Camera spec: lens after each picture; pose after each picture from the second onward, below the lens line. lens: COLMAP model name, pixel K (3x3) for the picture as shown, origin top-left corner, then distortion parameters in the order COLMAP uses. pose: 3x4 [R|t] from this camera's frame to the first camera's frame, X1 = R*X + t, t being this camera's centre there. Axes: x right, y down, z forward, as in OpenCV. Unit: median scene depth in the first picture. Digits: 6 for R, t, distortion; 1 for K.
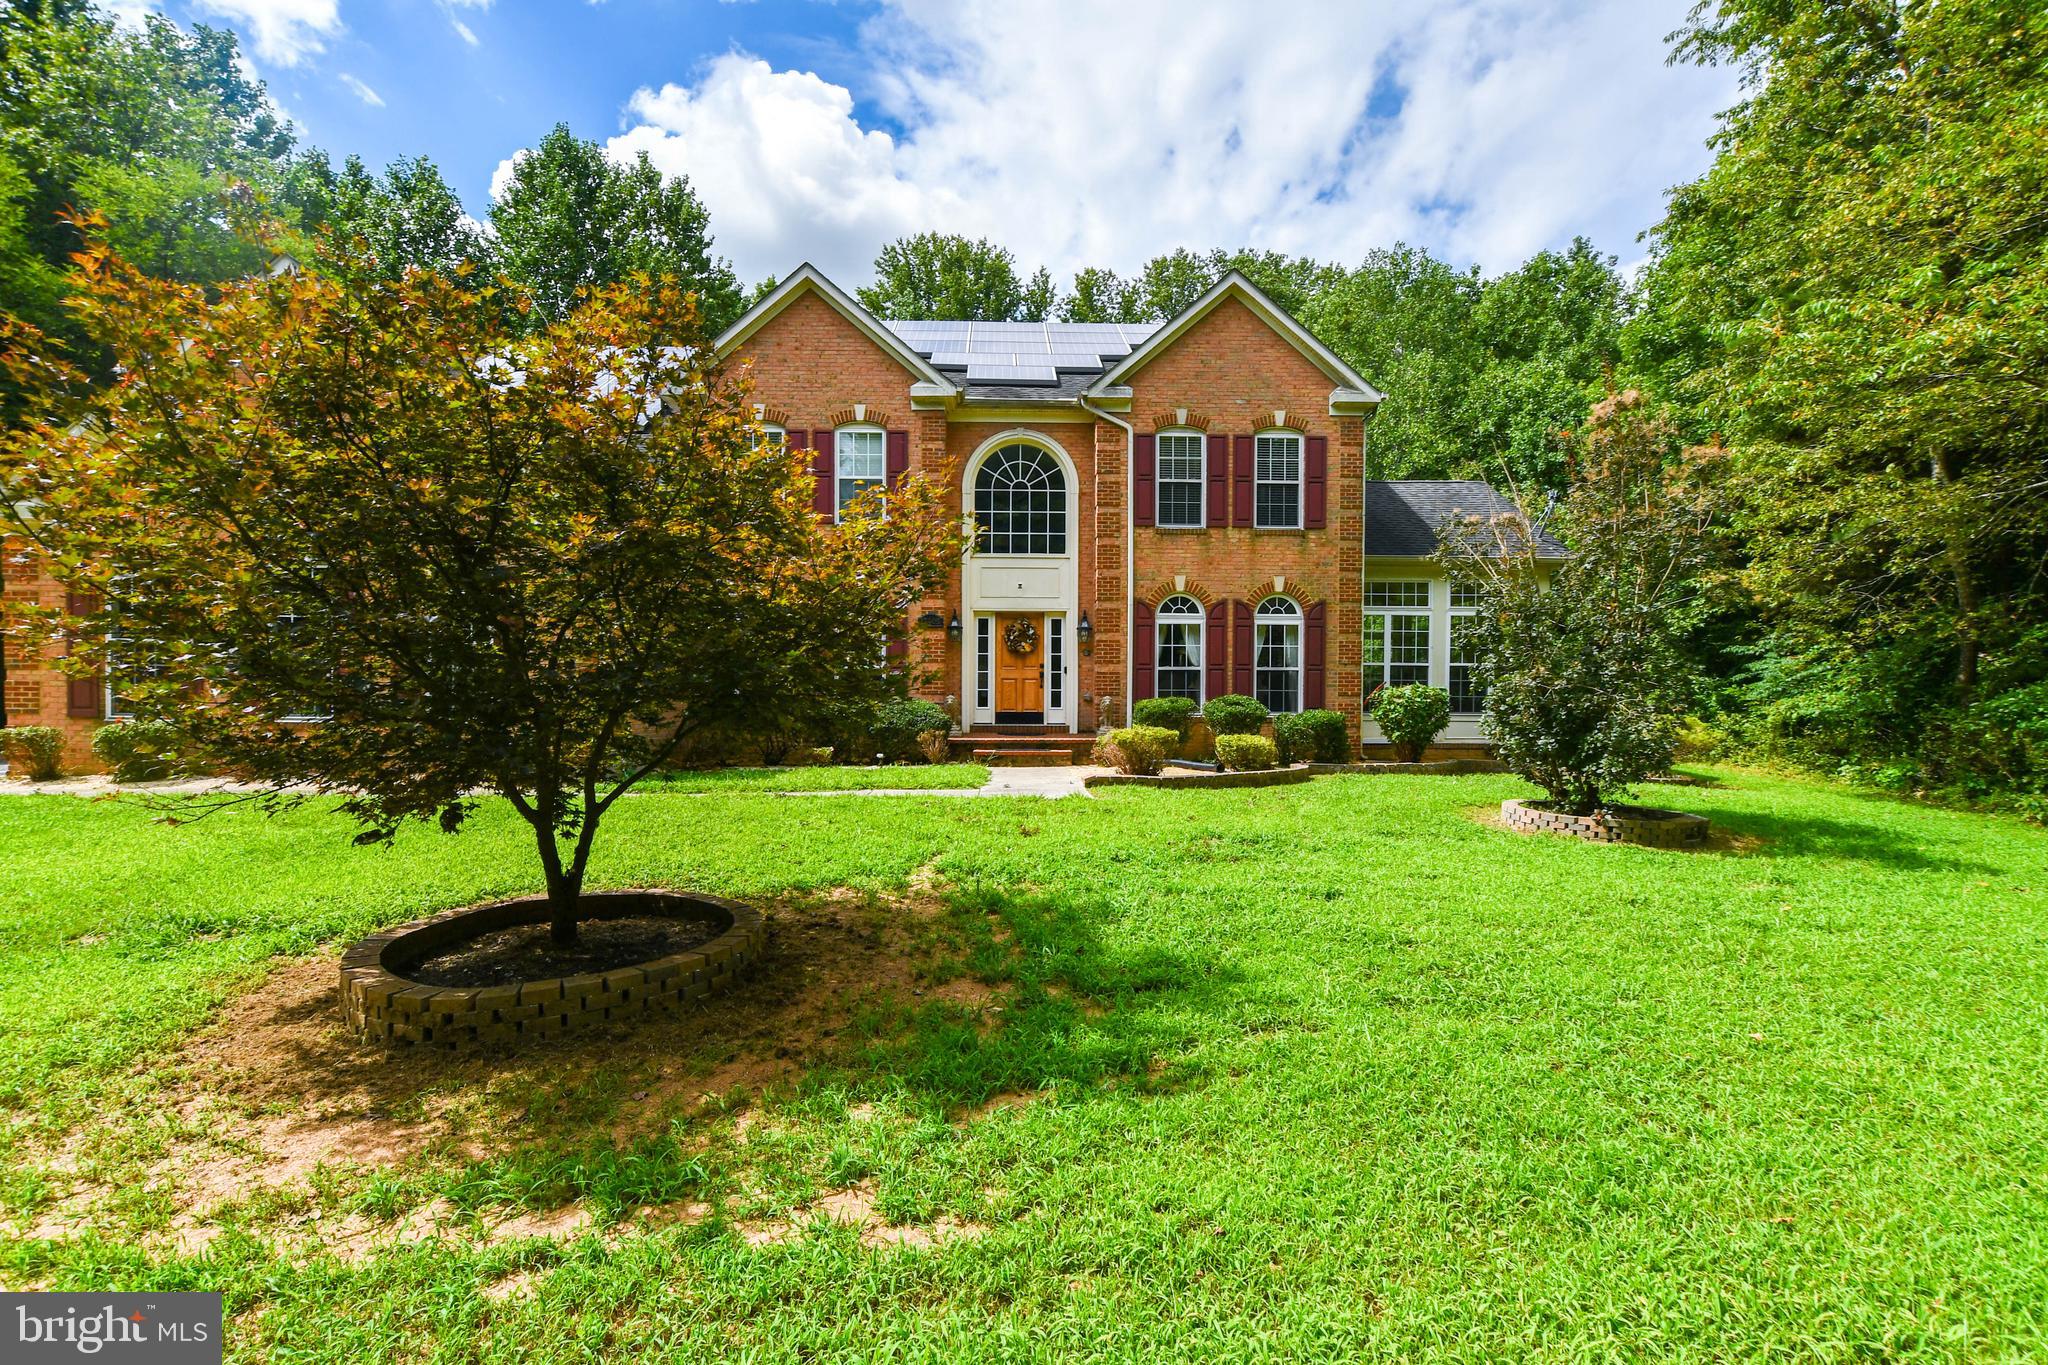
lens RADIAL K [[904.7, 0, 1032.5], [0, 904.7, 715.3], [0, 0, 1]] dist [-0.009878, 0.004443]
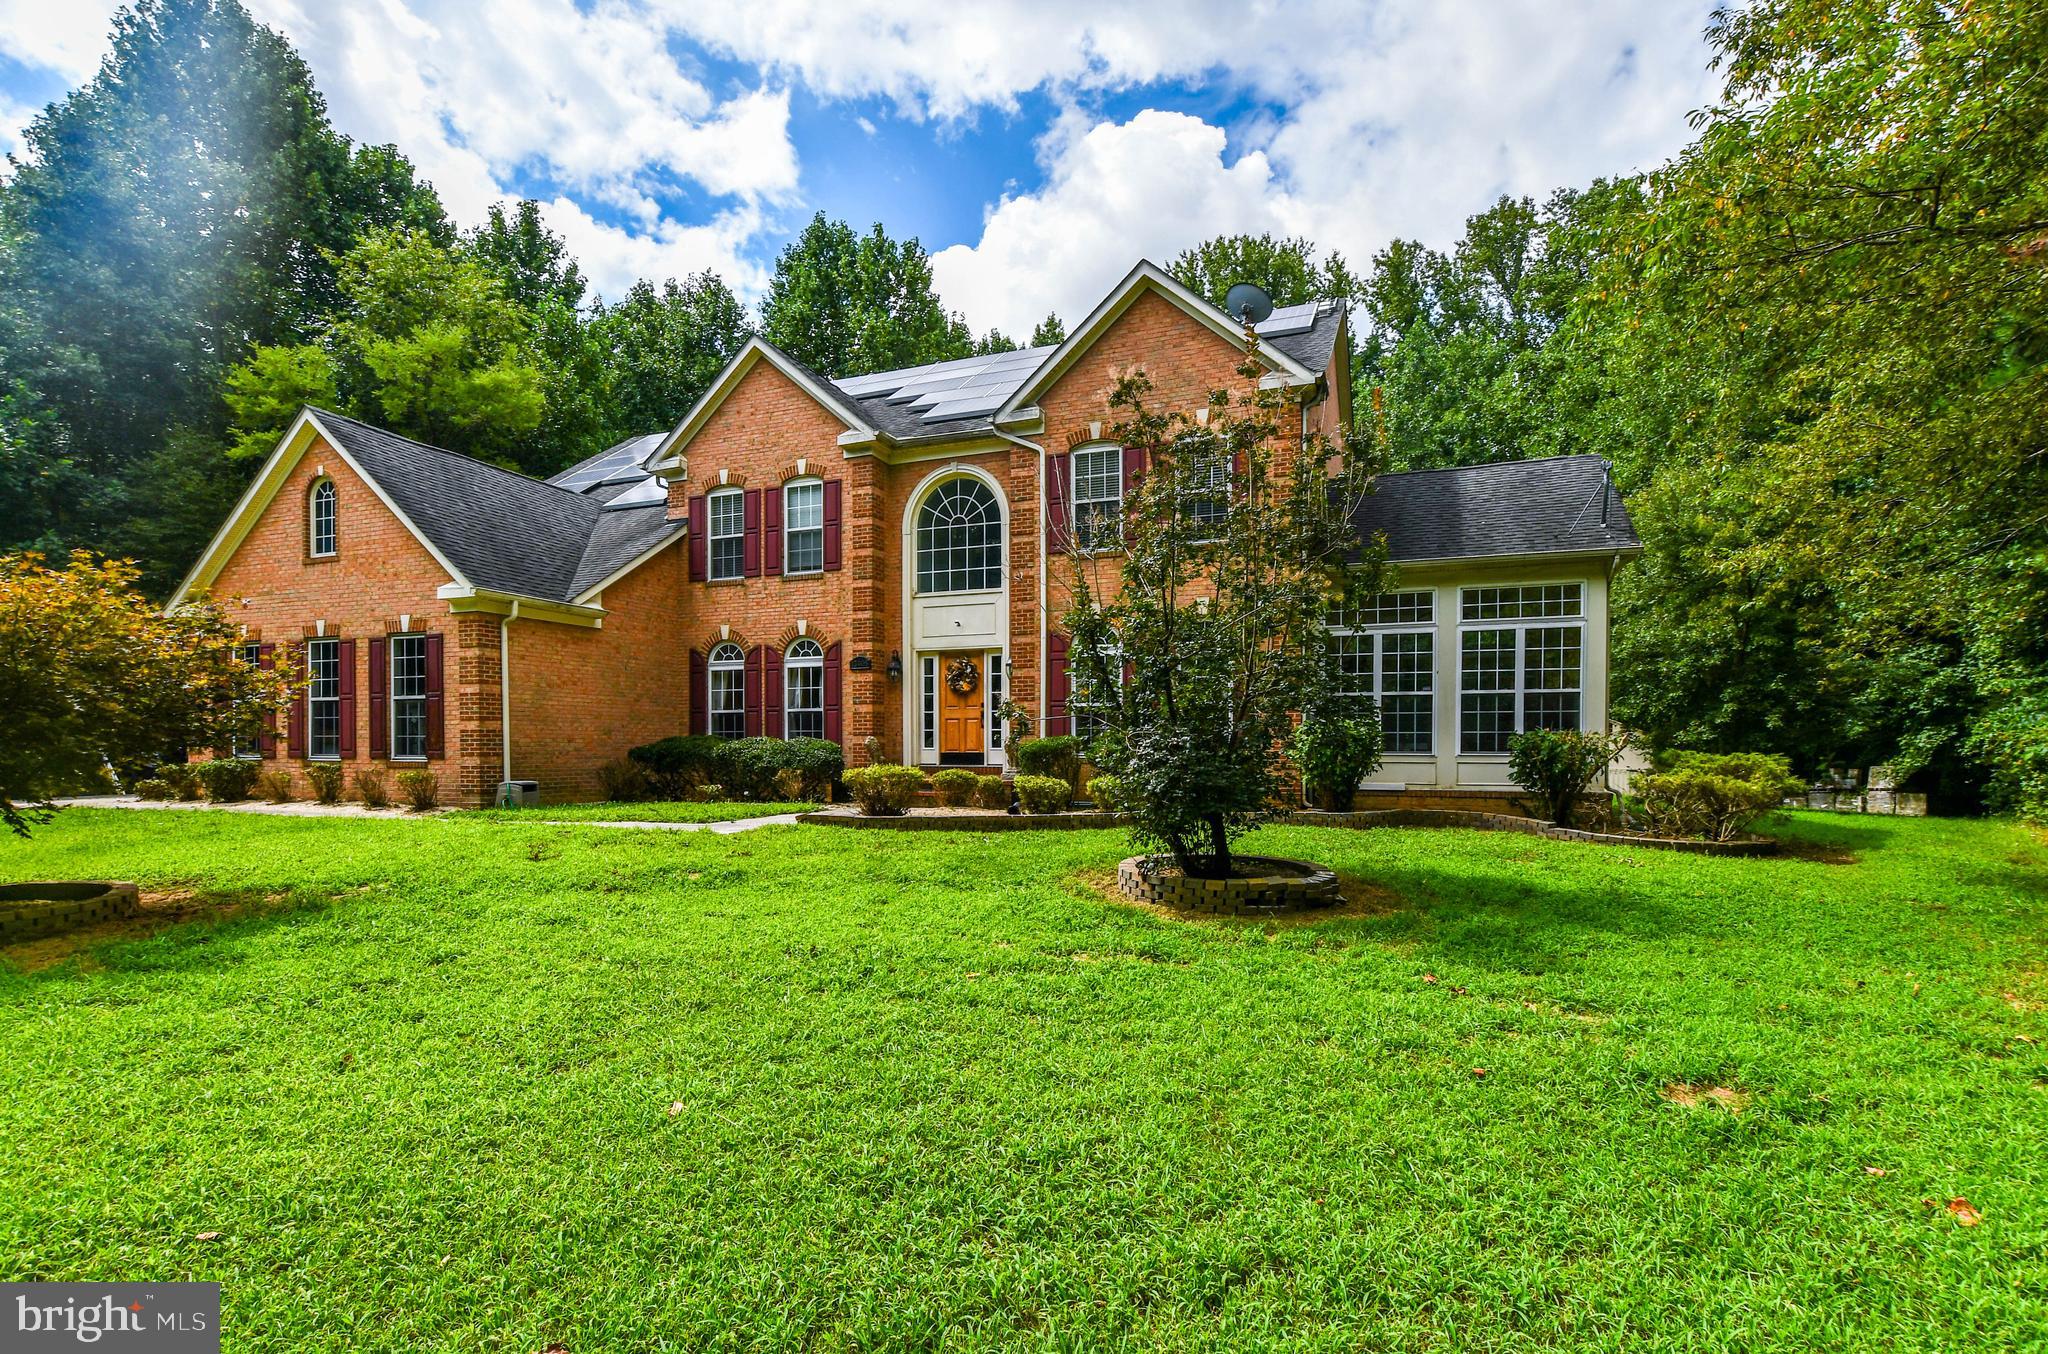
lens RADIAL K [[972.3, 0, 1036.4], [0, 972.3, 760.0], [0, 0, 1]] dist [0.000843, 0.001035]
pose [[0.922327, 0.000866, -0.386410, 0.474840], [0.000013, 0.999997, 0.002271, 0.001998], [0.386411, -0.002099, 0.922324, 0.062598]]
